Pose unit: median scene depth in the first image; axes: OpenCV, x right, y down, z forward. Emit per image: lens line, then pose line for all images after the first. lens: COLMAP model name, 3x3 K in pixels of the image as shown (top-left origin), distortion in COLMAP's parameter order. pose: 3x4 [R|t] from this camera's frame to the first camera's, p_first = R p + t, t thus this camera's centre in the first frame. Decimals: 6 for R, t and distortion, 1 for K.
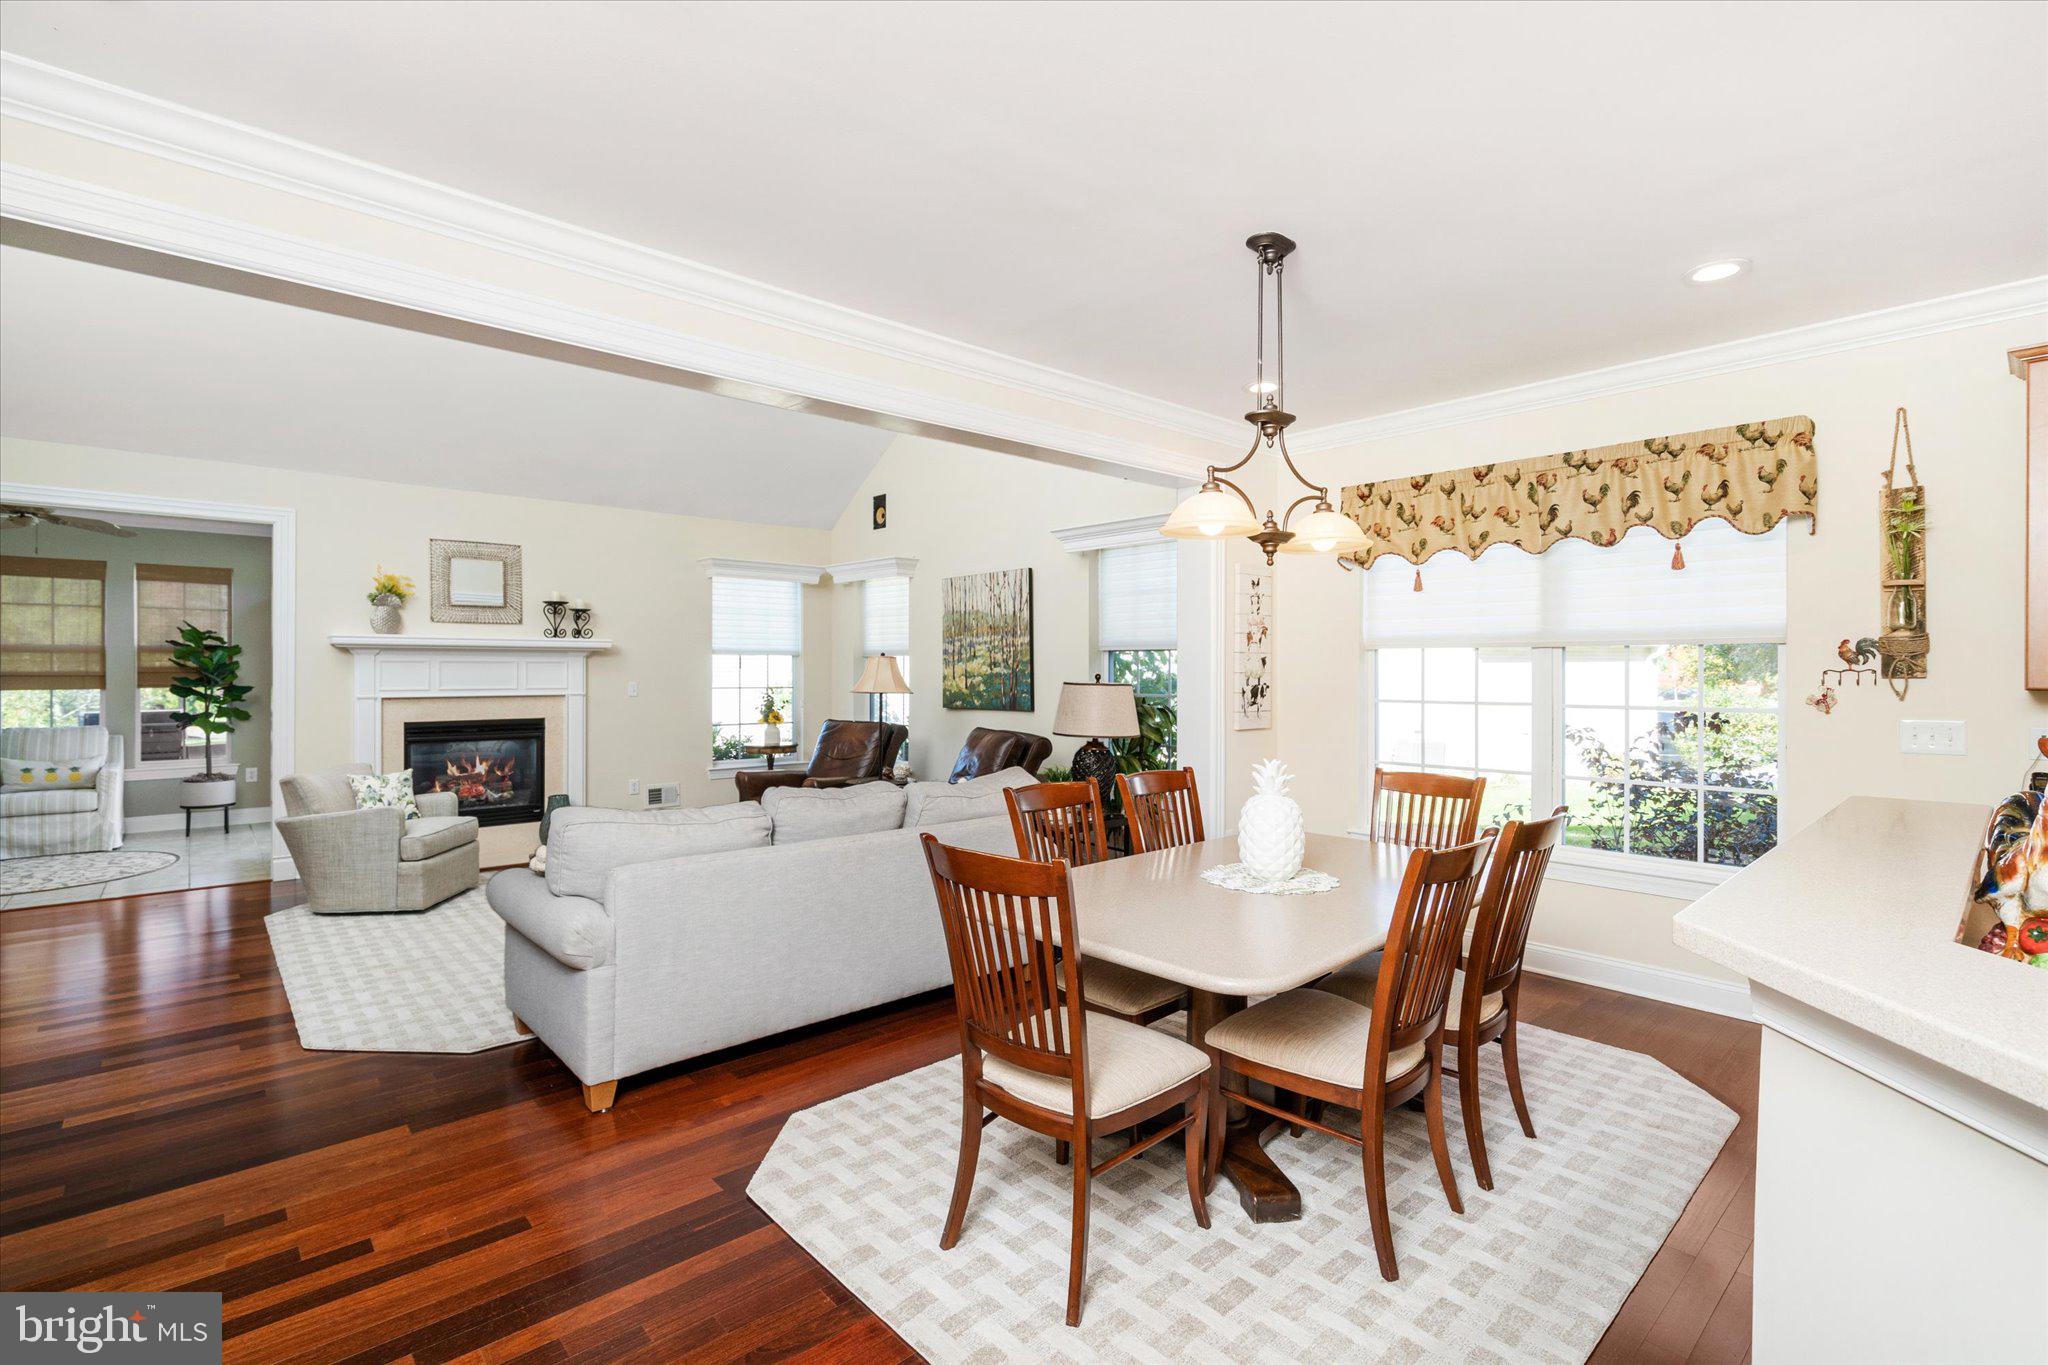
lens RADIAL K [[928.1, 0, 1012.3], [0, 928.1, 673.4], [0, 0, 1]] dist [-0.000409, -0.000027]
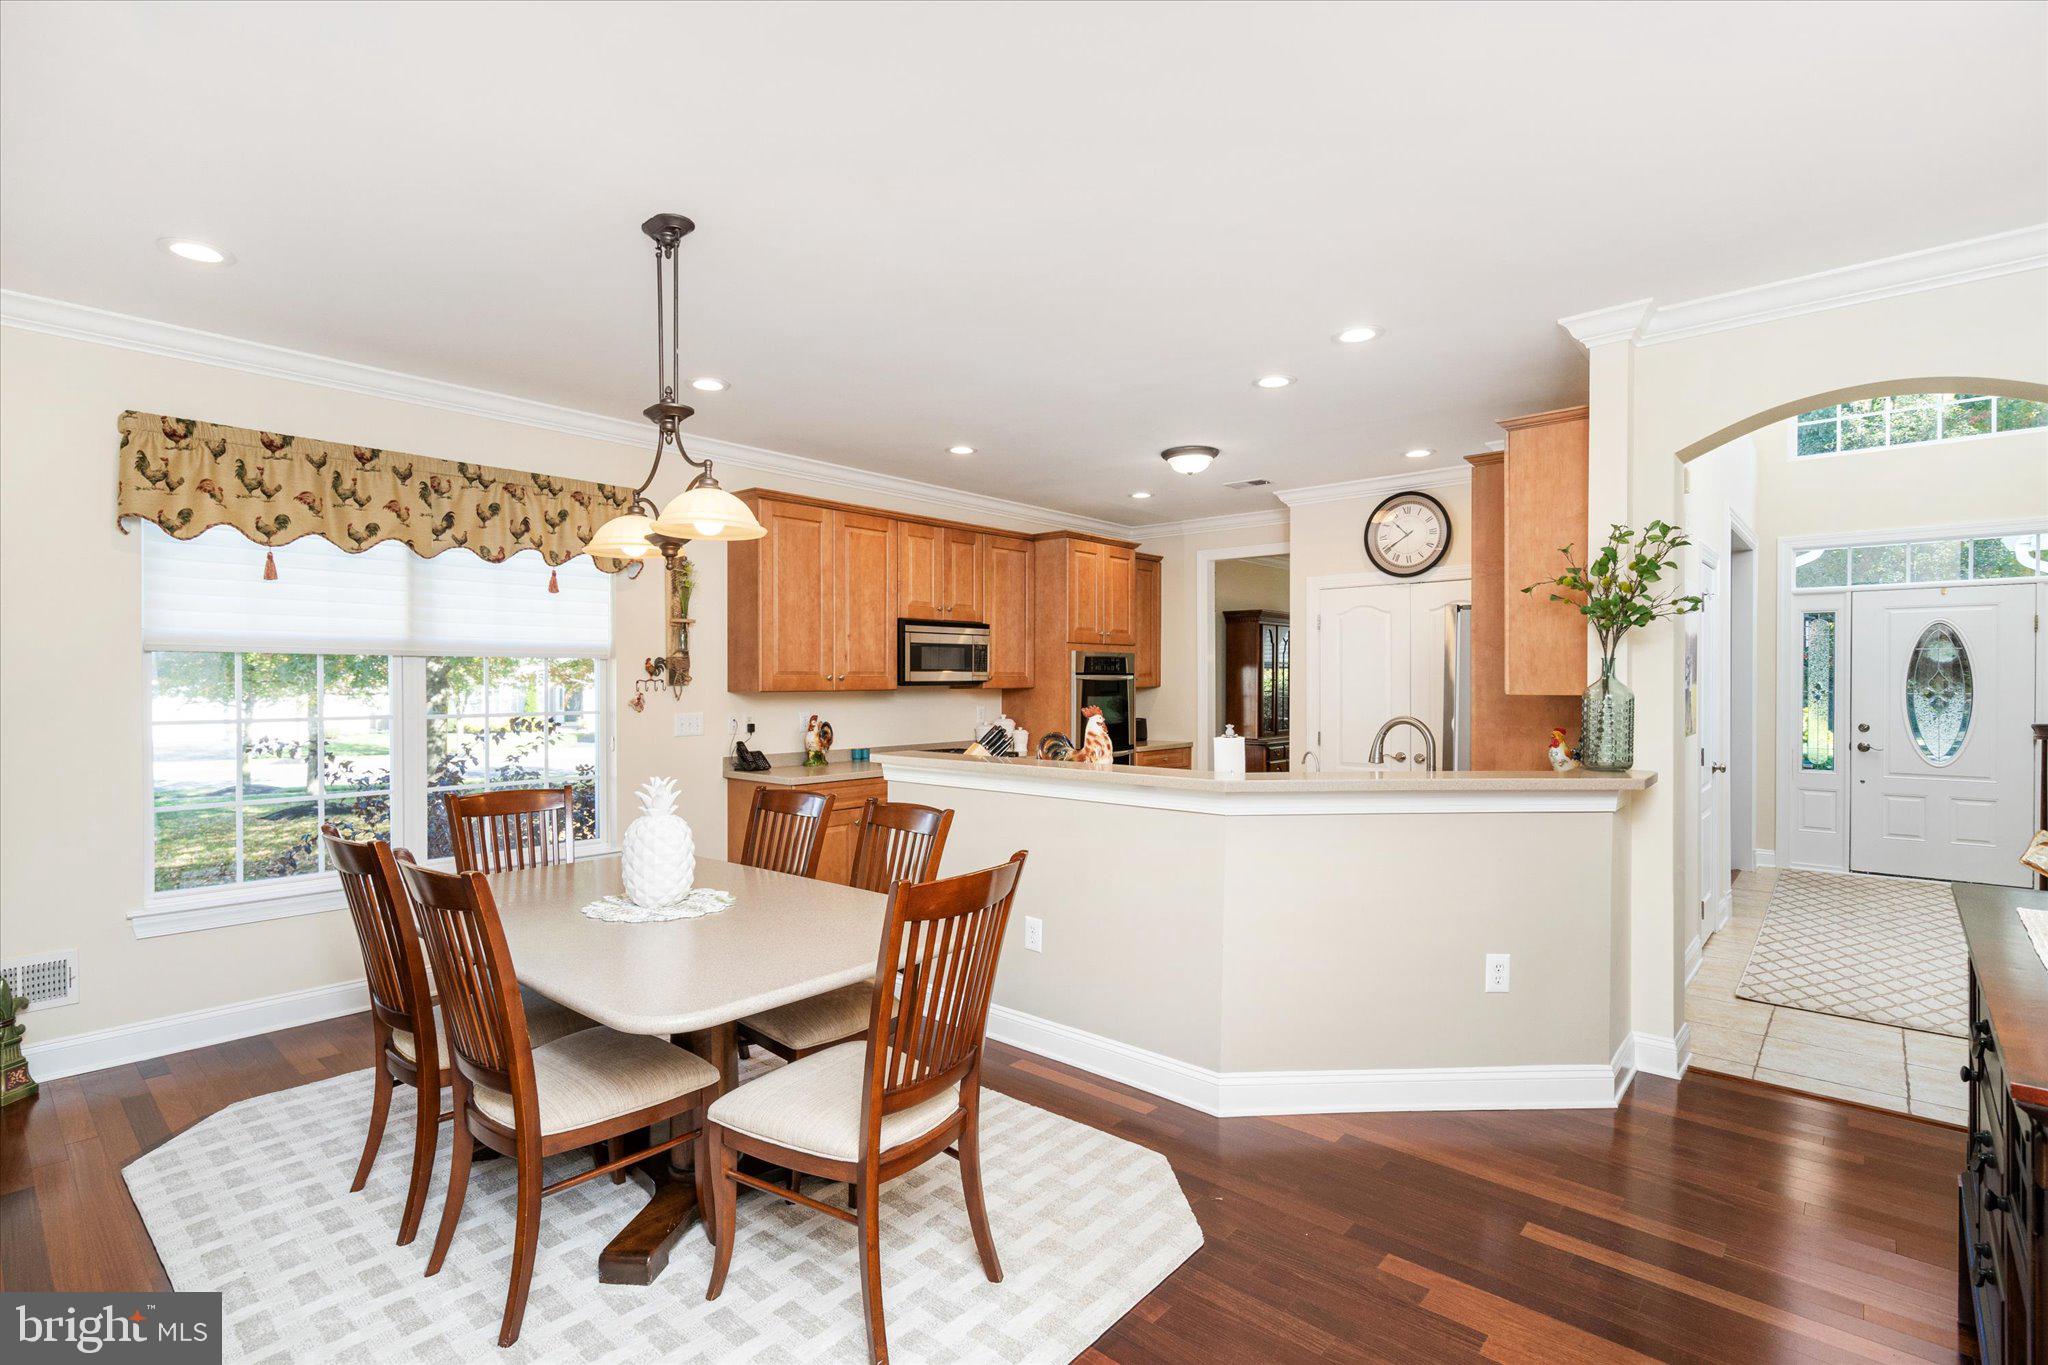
lens RADIAL K [[957.8, 0, 1023.8], [0, 957.8, 690.2], [0, 0, 1]] dist [0.000211, 0.000668]
pose [[-0.118229, -0.010680, 0.992929, -0.302323], [0.003502, 0.999931, 0.011172, -0.001165], [-0.992980, 0.004798, -0.118184, 0.314486]]
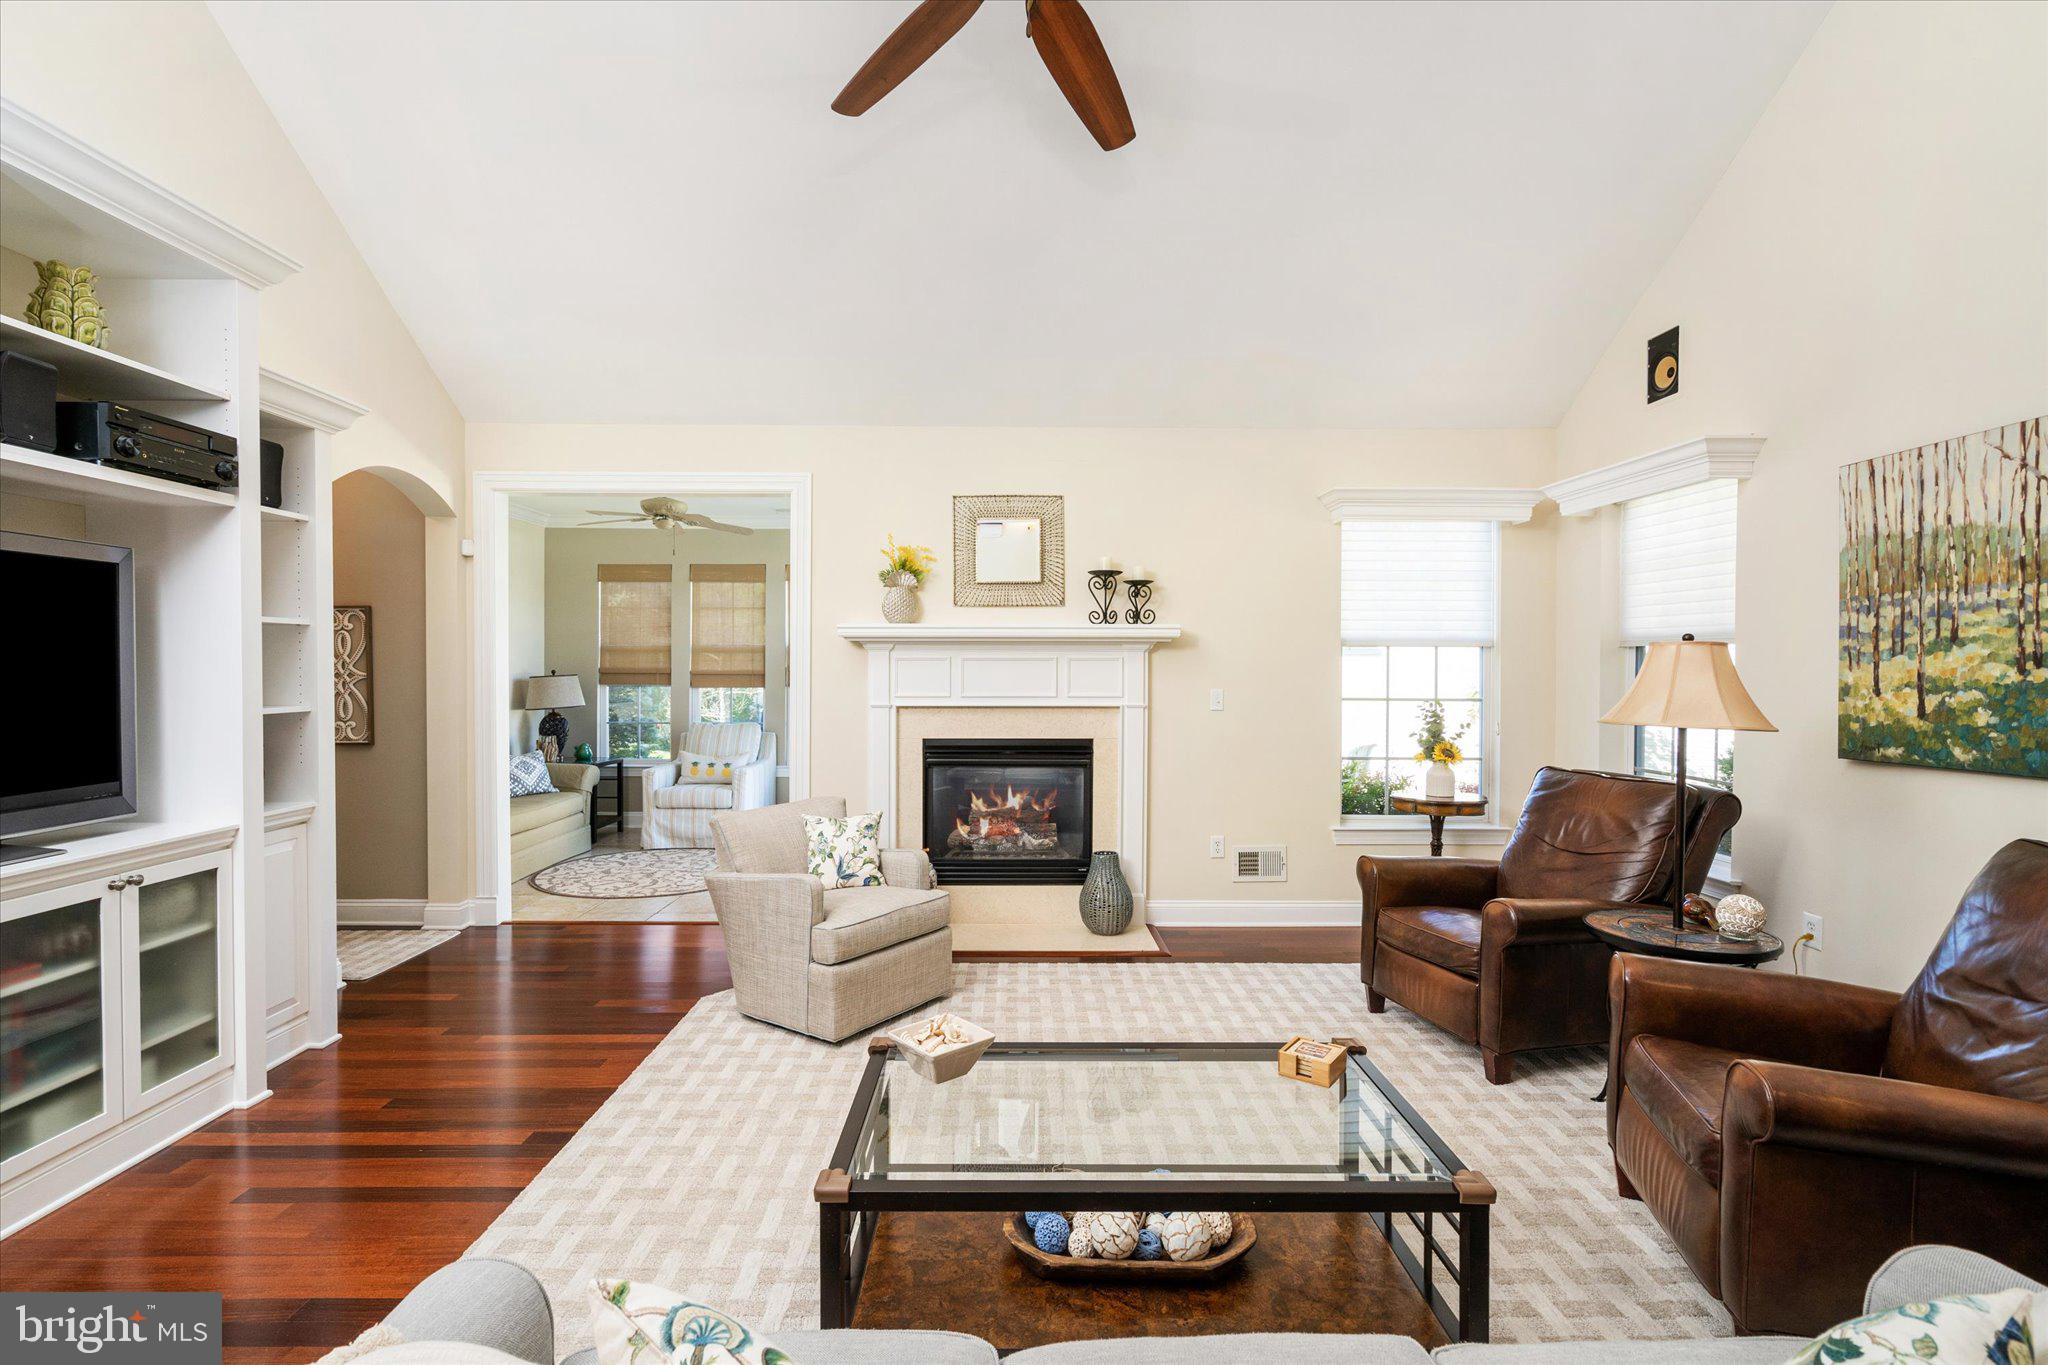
lens RADIAL K [[938.3, 0, 1018.9], [0, 938.3, 681.9], [0, 0, 1]] dist [-0.001208, 0.001214]
pose [[0.755746, 0.010673, -0.654778, -0.085960], [-0.003536, 0.999919, 0.012217, -0.003805], [0.654855, -0.006917, 0.755723, 0.451781]]
